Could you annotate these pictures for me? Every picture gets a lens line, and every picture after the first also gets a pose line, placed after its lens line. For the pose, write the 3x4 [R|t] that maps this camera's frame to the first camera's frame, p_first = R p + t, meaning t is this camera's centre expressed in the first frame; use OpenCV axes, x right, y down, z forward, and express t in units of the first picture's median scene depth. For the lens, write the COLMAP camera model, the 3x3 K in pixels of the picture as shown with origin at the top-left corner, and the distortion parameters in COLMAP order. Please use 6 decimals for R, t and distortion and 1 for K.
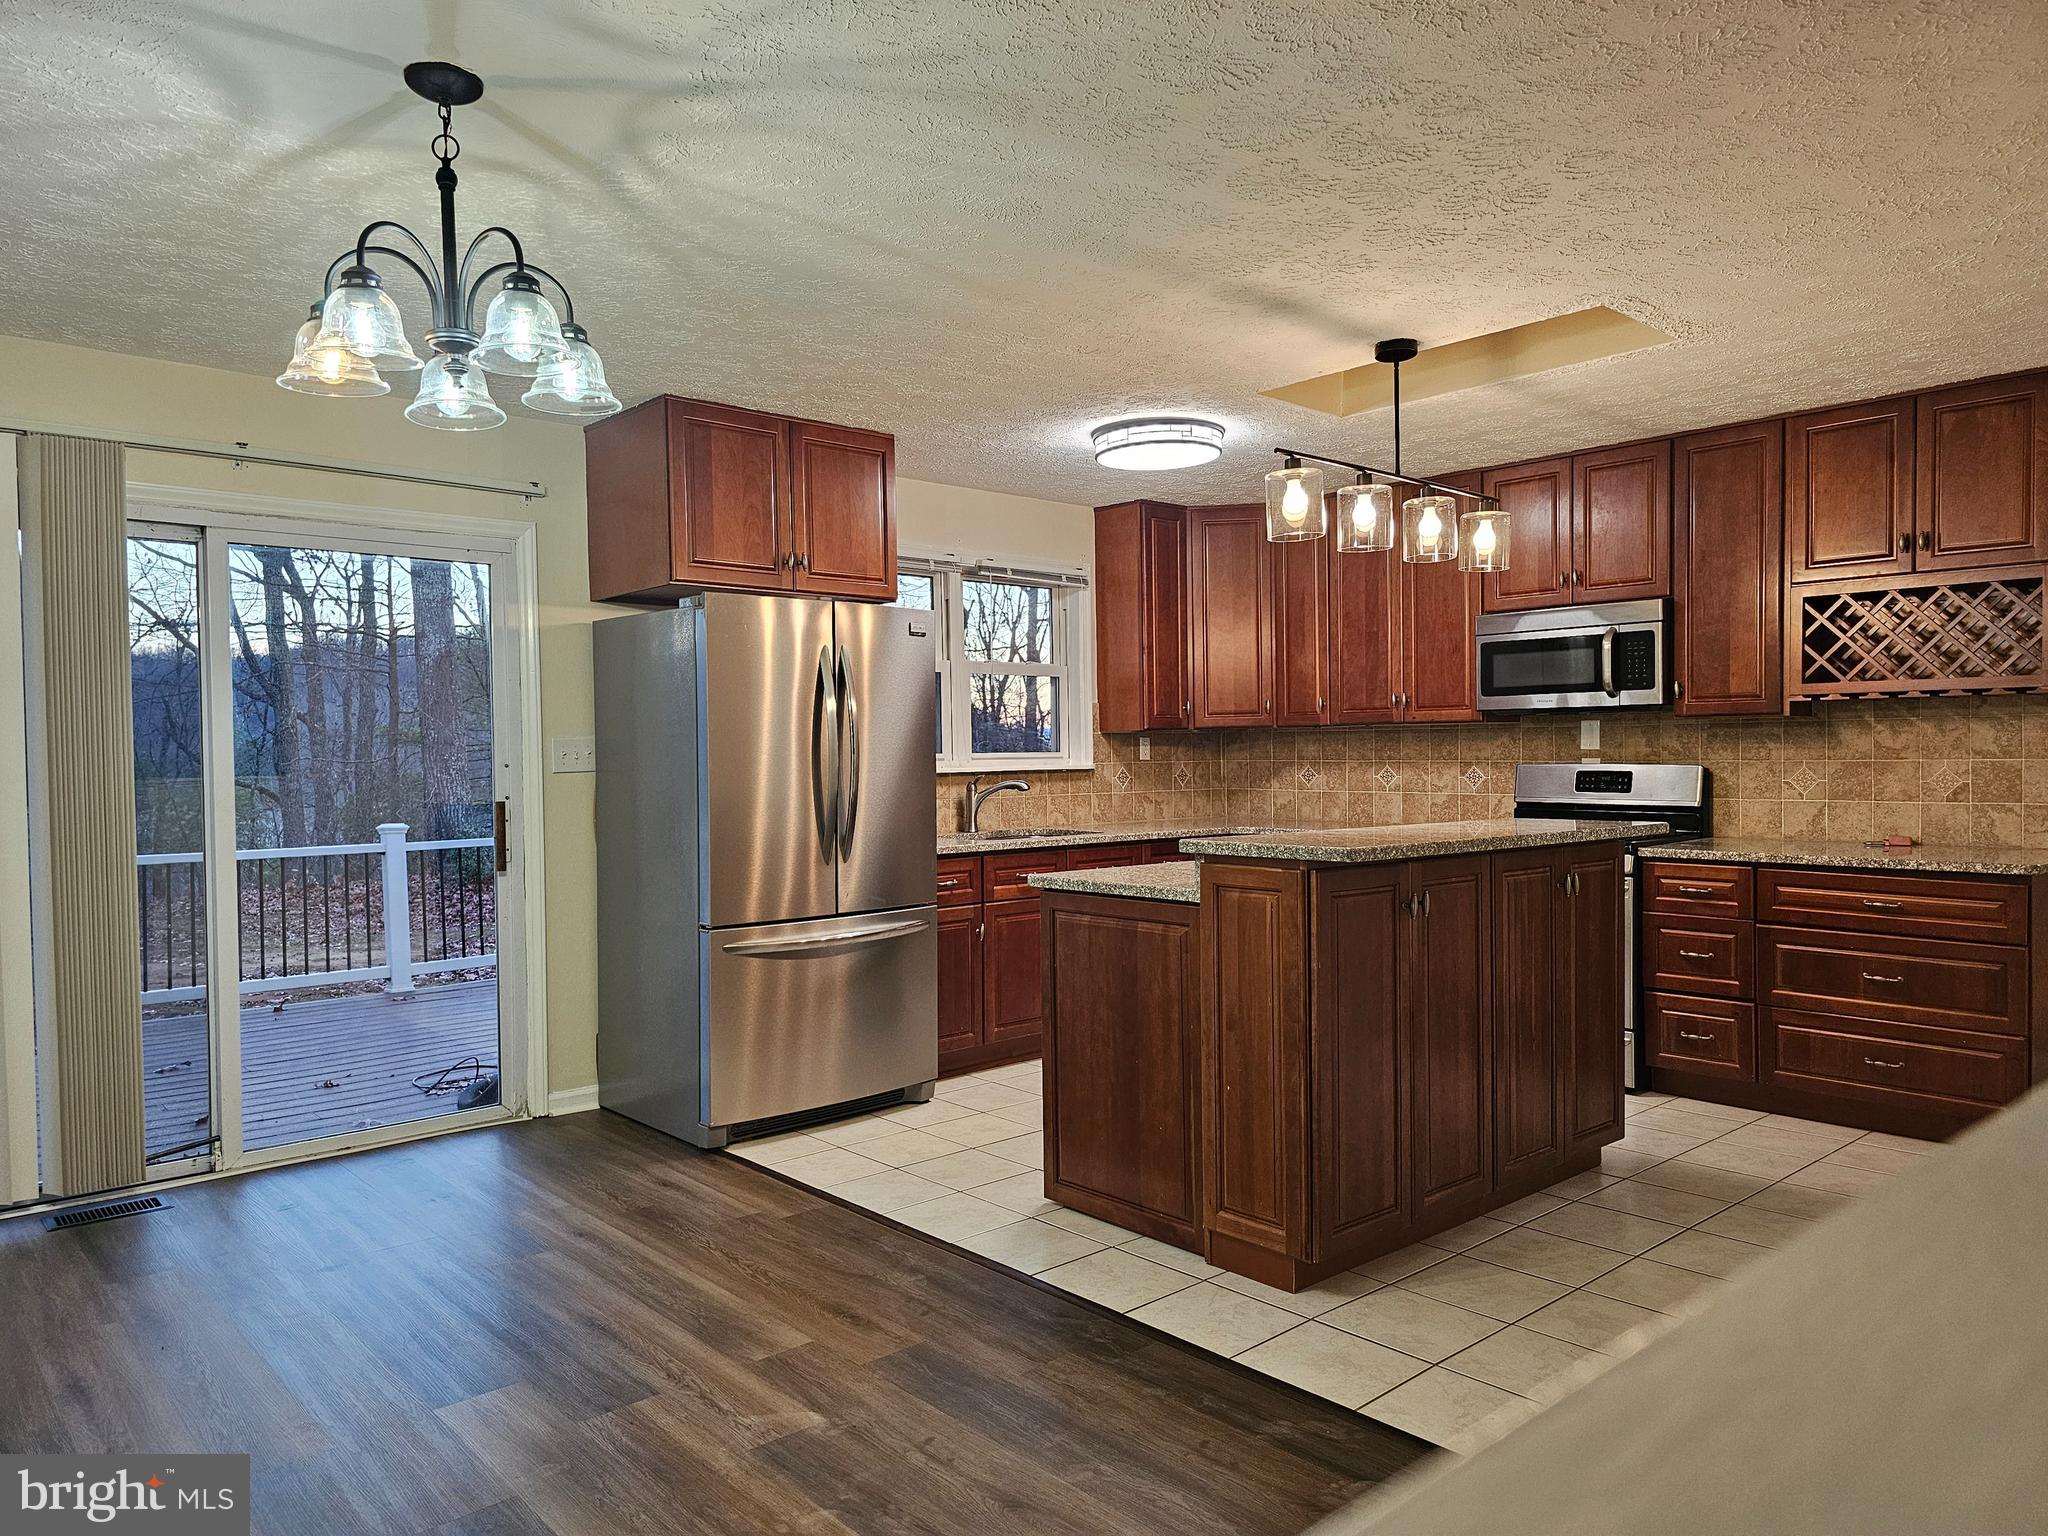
lens RADIAL K [[1387.1, 0, 995.2], [0, 1387.1, 774.6], [0, 0, 1]] dist [0.054771, -0.056714]
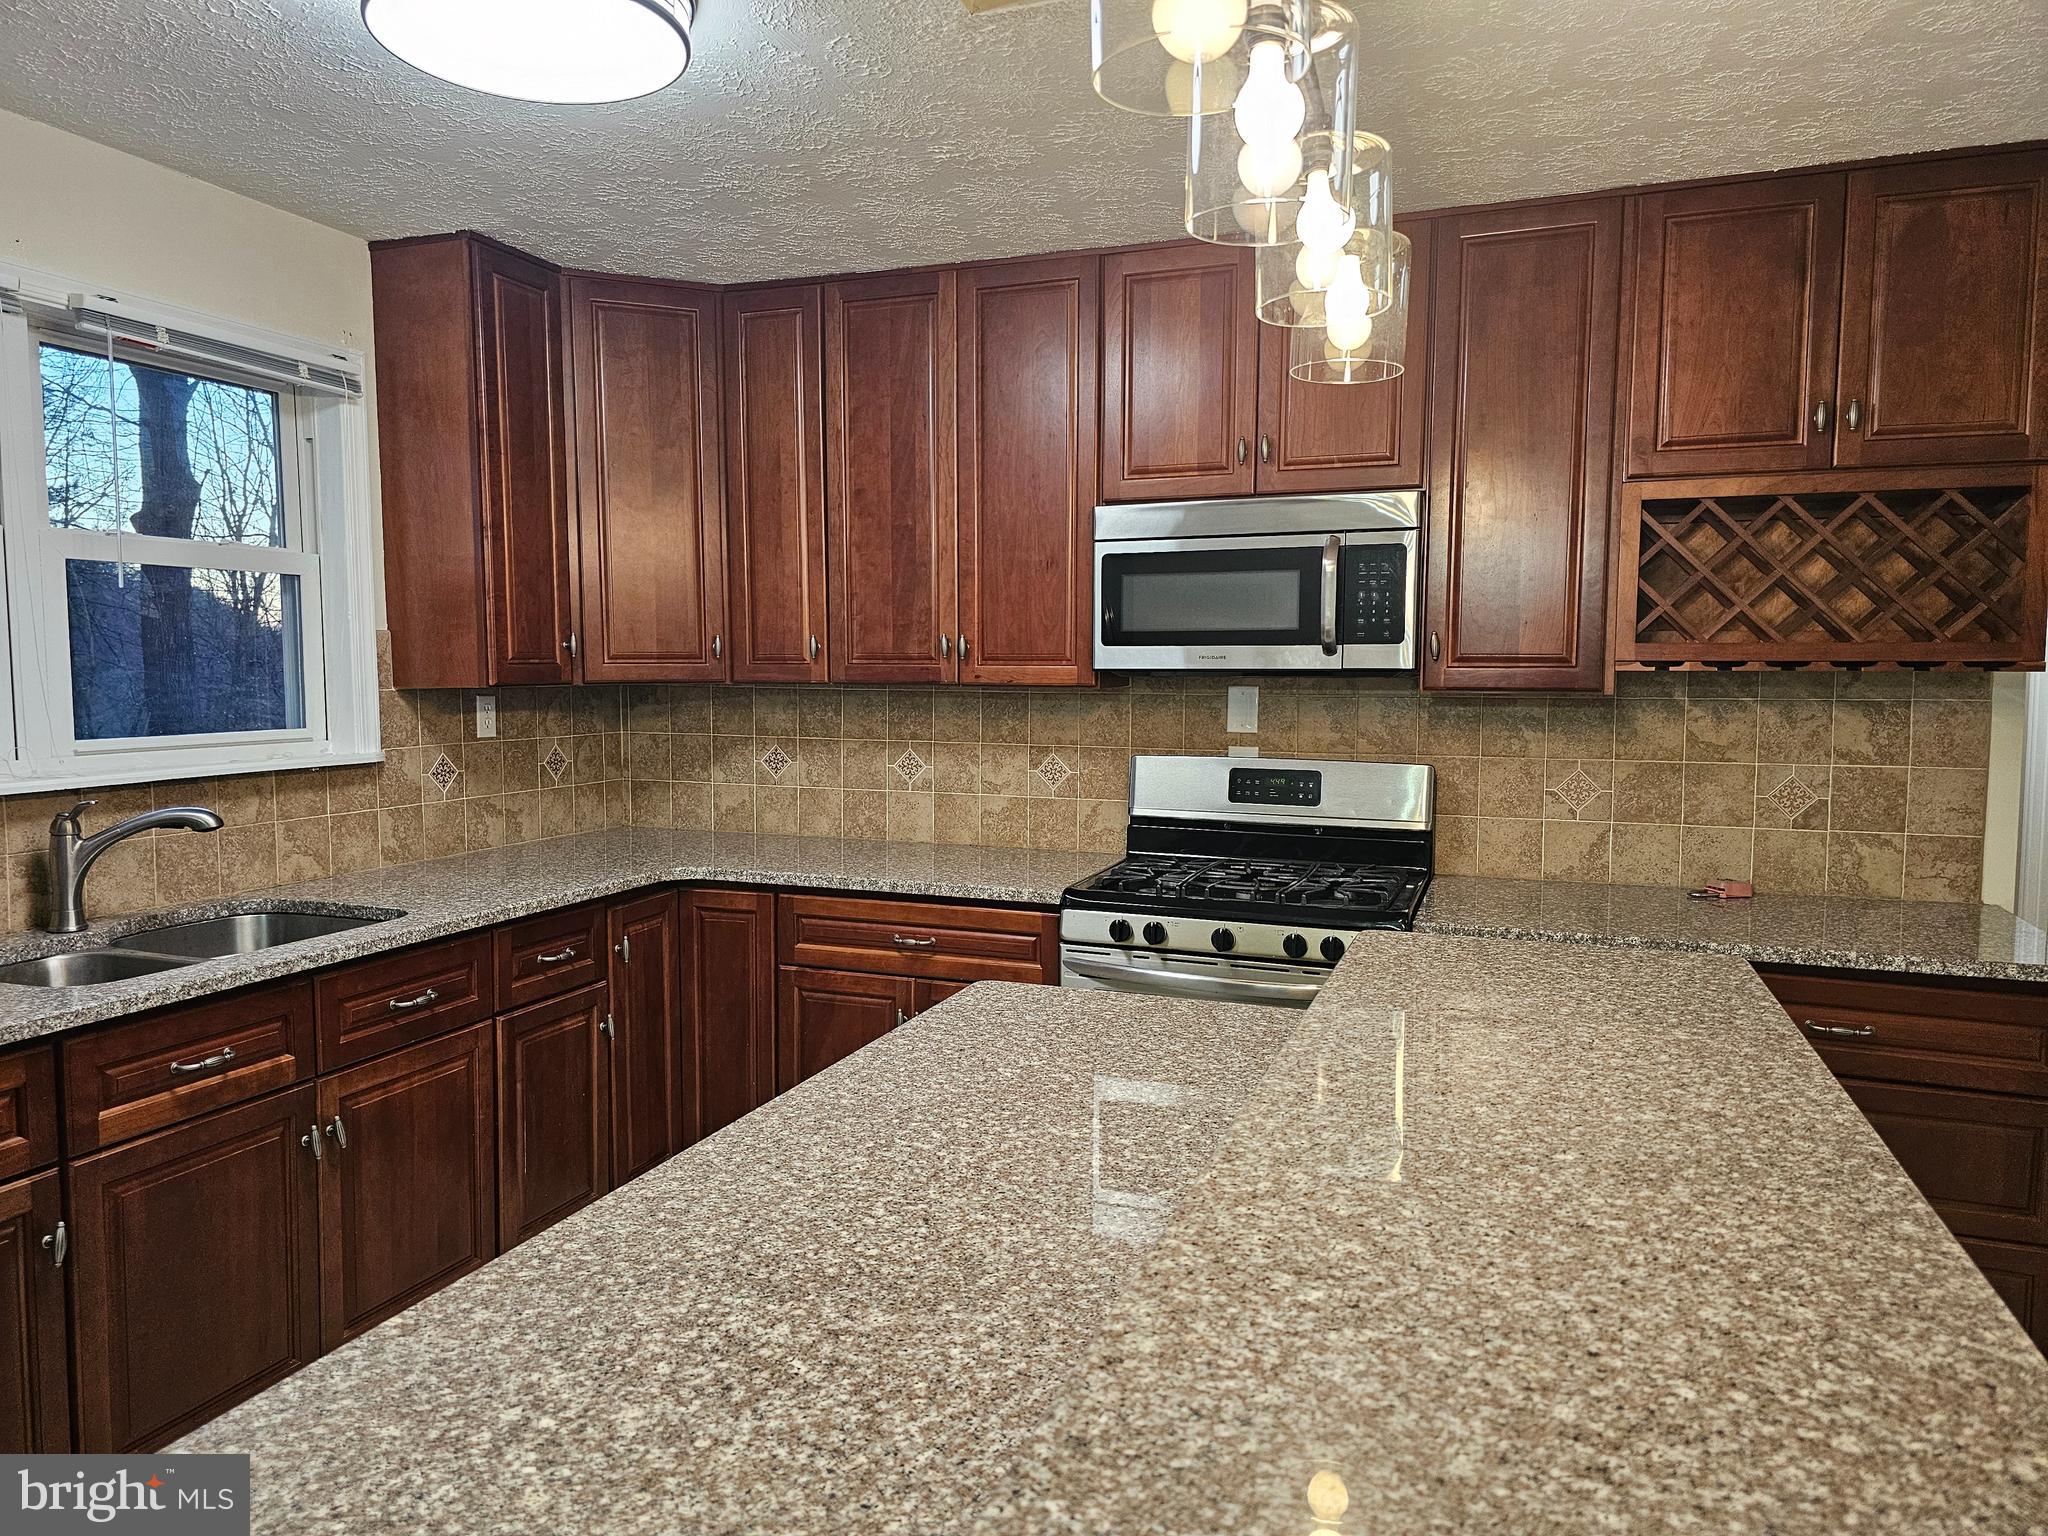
lens RADIAL K [[1361.2, 0, 991.8], [0, 1361.2, 764.7], [0, 0, 1]] dist [0.108764, -0.117067]
pose [[0.885452, -0.019101, 0.464338, 0.043669], [-0.006623, 0.998535, 0.053705, -0.041540], [-0.464683, -0.050629, 0.884028, 0.583987]]
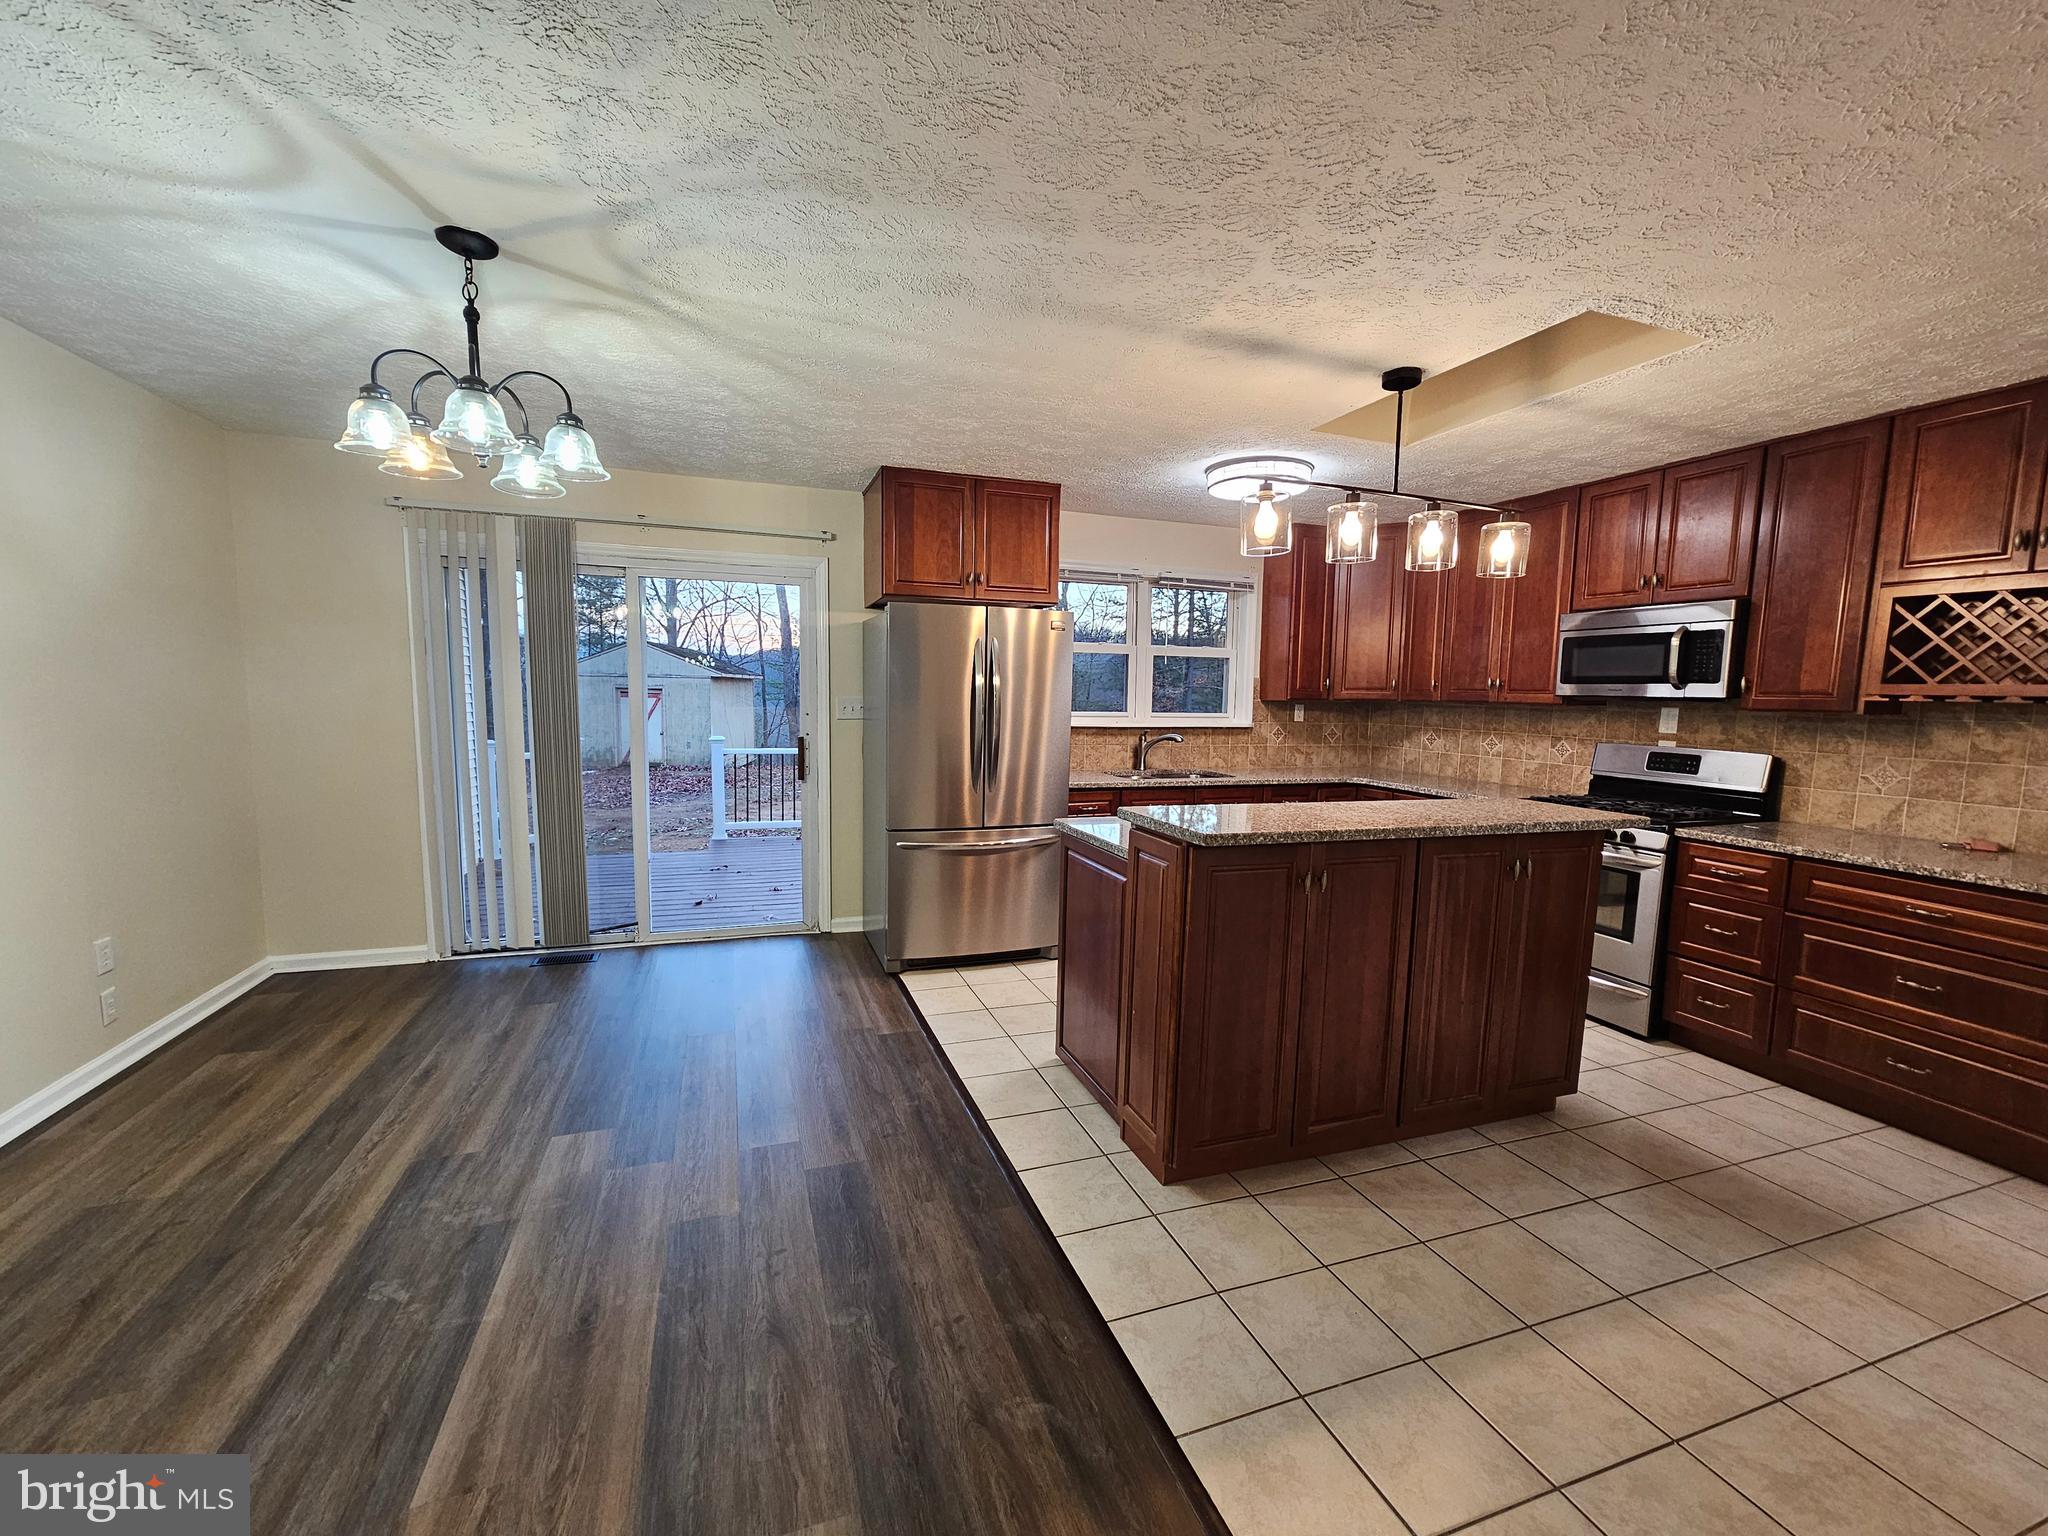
lens RADIAL K [[838.6, 0, 1019.8], [0, 838.6, 779.2], [0, 0, 1]] dist [-0.000912, -0.000814]
pose [[0.925804, 0.069323, -0.371592, 0.223587], [-0.036282, 0.994798, 0.095191, -0.030667], [0.376258, -0.074646, 0.923503, 0.195995]]
